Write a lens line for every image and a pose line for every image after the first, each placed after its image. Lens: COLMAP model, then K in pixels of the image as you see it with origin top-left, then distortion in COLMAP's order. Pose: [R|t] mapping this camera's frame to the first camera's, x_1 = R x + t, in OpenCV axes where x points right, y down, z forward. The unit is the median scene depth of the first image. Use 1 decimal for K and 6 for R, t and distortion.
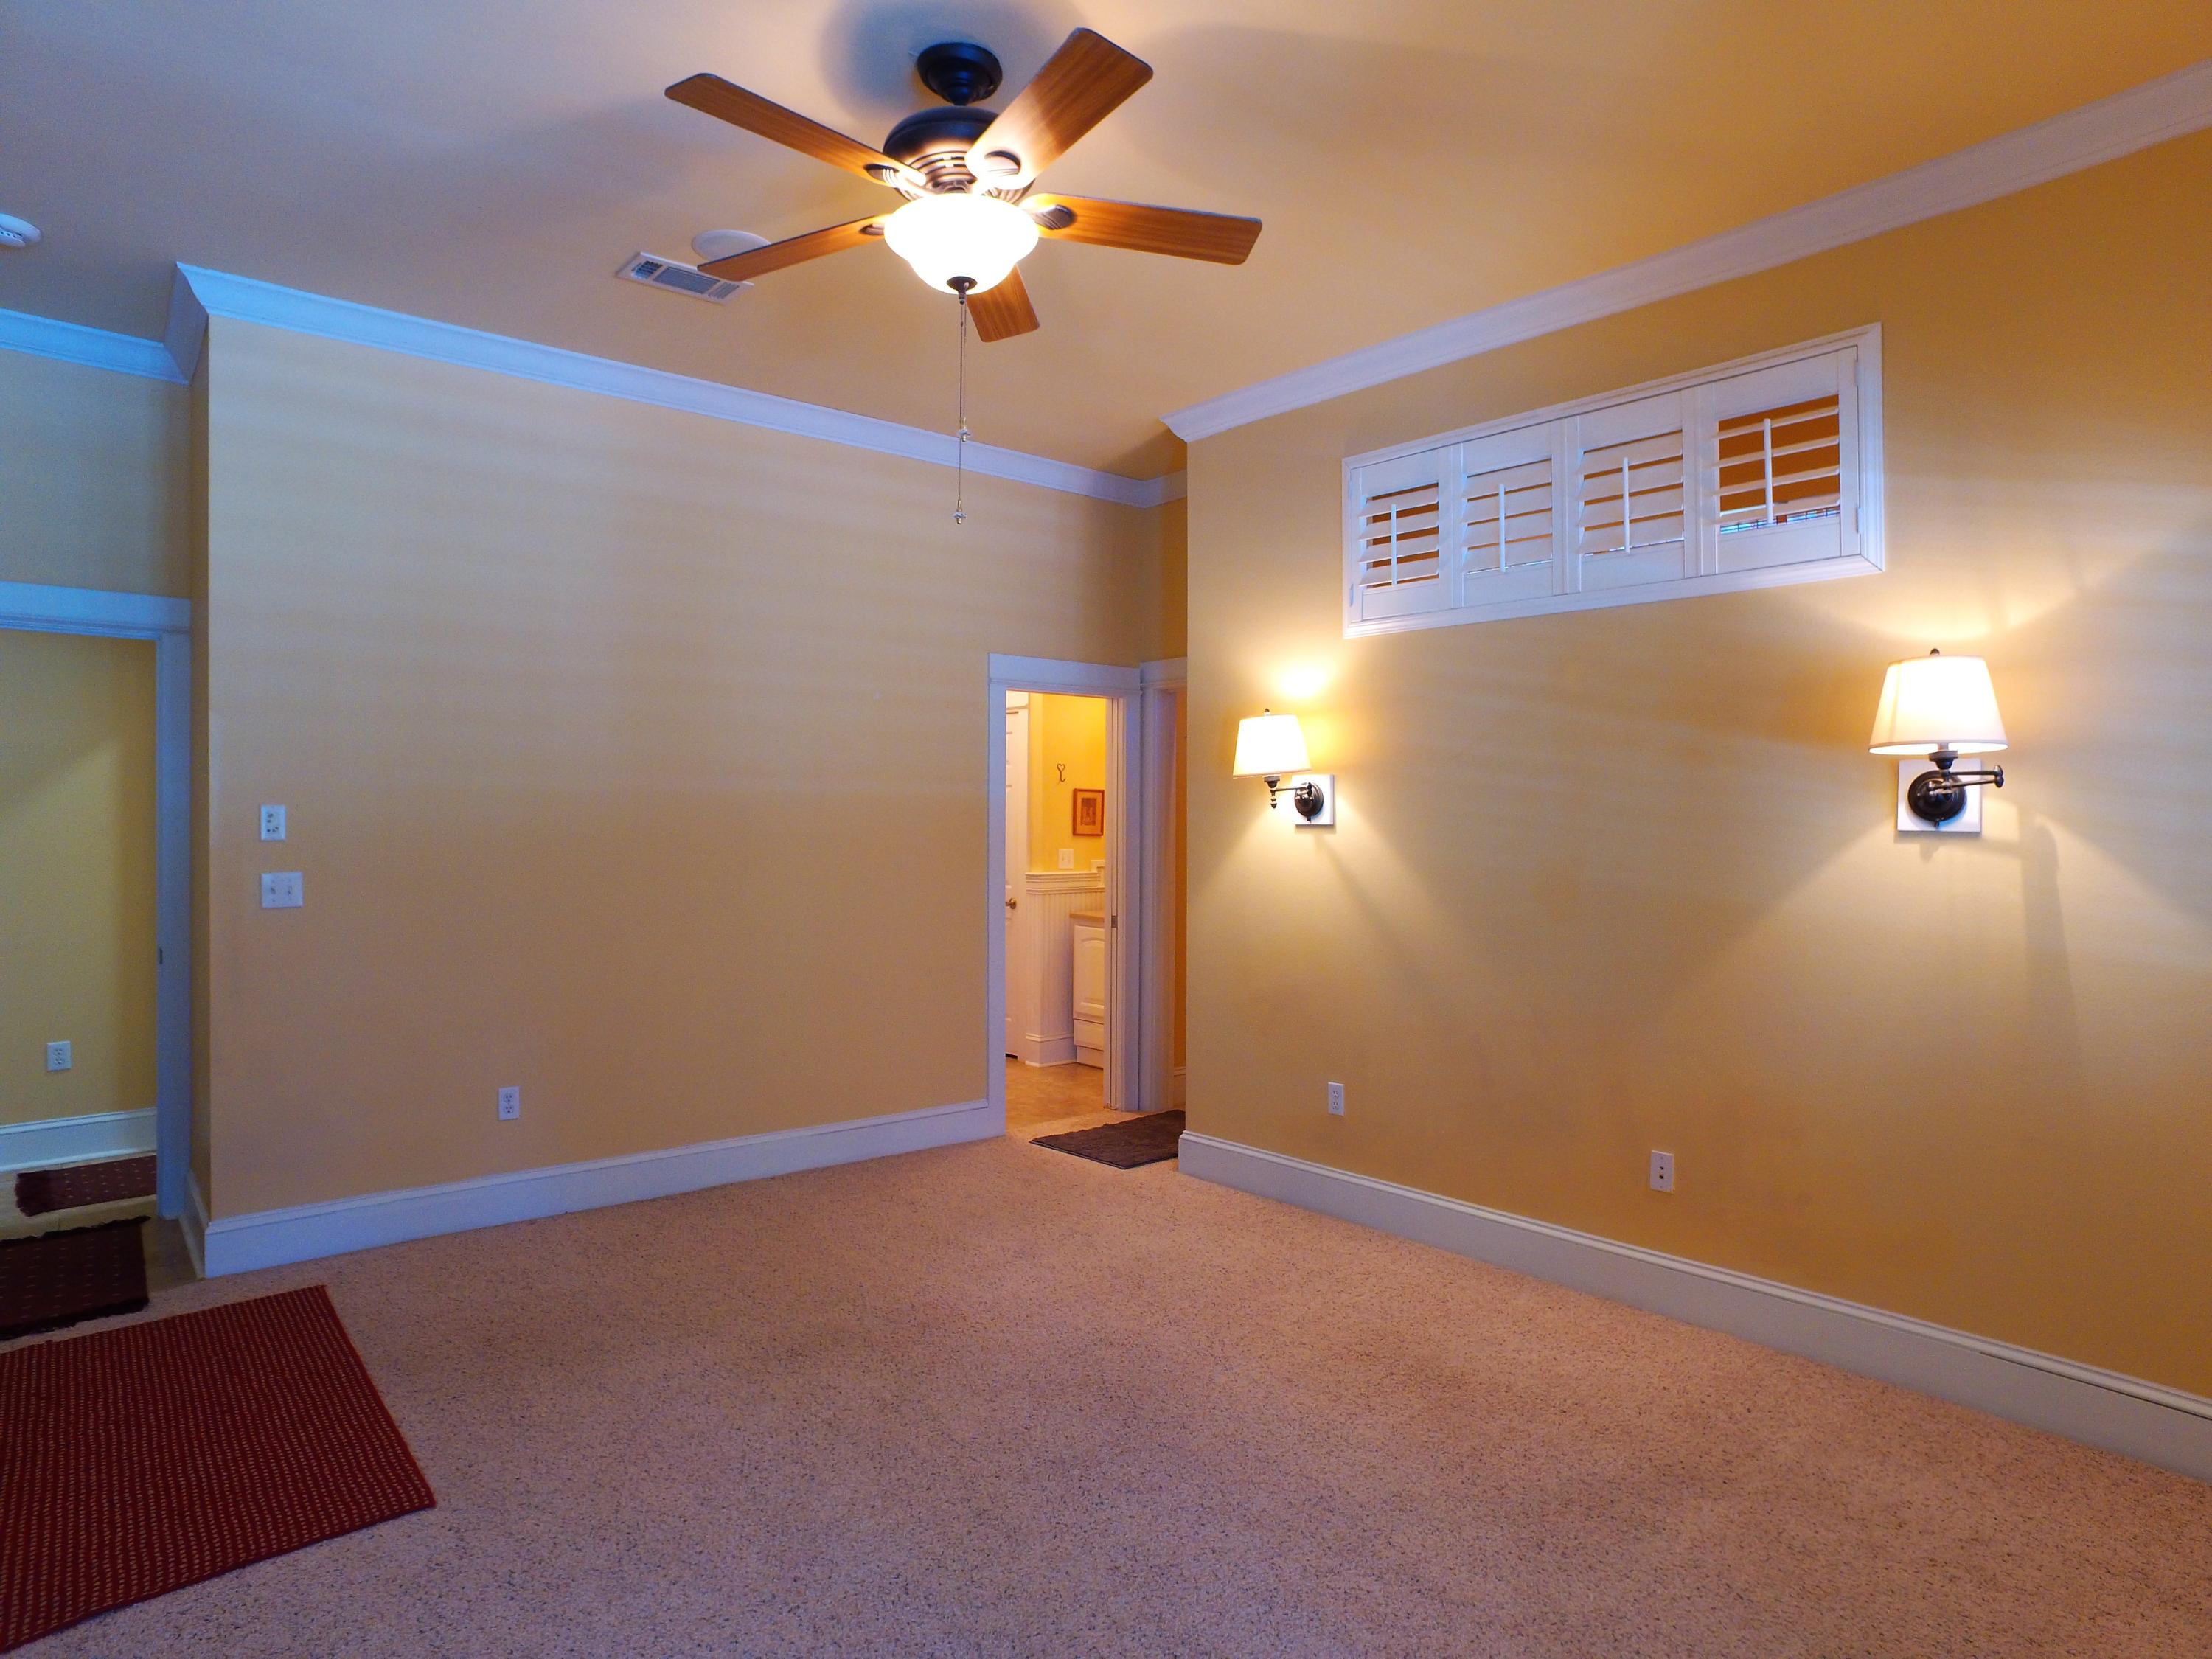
lens RADIAL K [[1280.0, 0, 1100.0], [0, 1280.0, 827.7], [0, 0, 1]] dist [-0.100867, 0.055913]
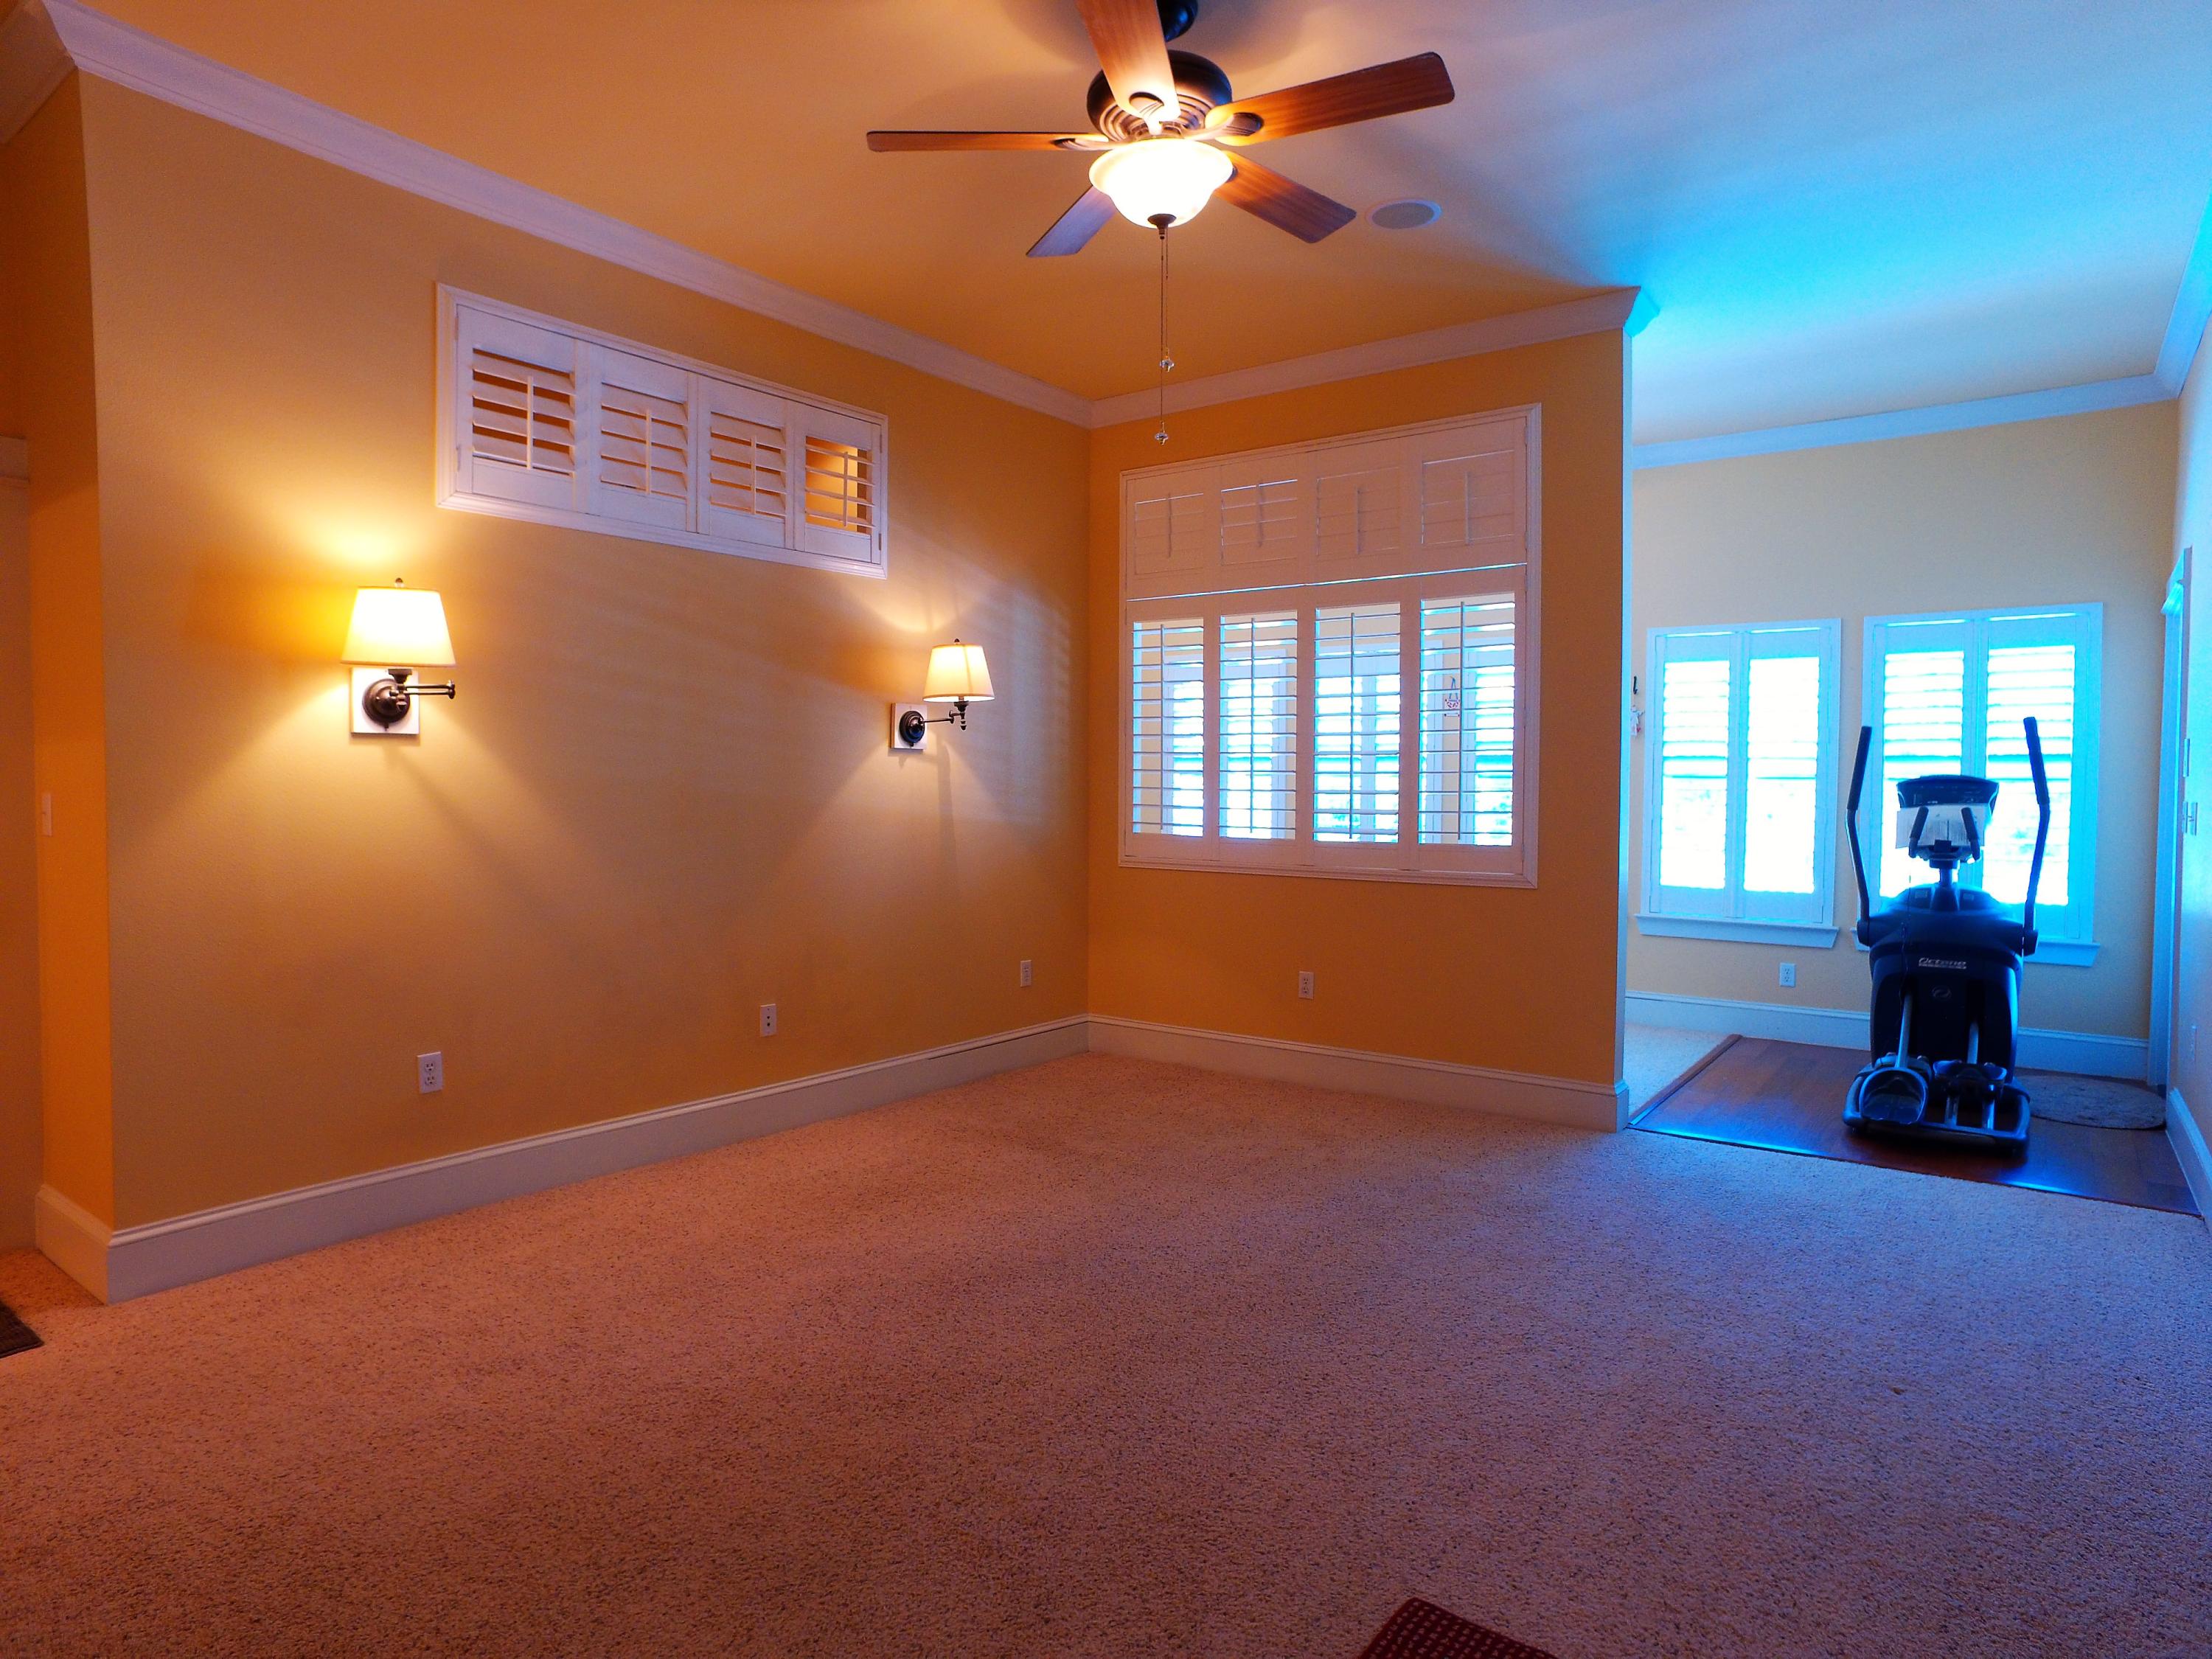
lens RADIAL K [[1280.0, 0, 1103.6], [0, 1280.0, 829.1], [0, 0, 1]] dist [-0.100867, 0.055913]
pose [[-0.212321, -0.040709, 0.976352, -0.753394], [0.003532, 0.999093, 0.042426, 0.028135], [-0.977193, 0.012457, -0.211985, 0.828958]]
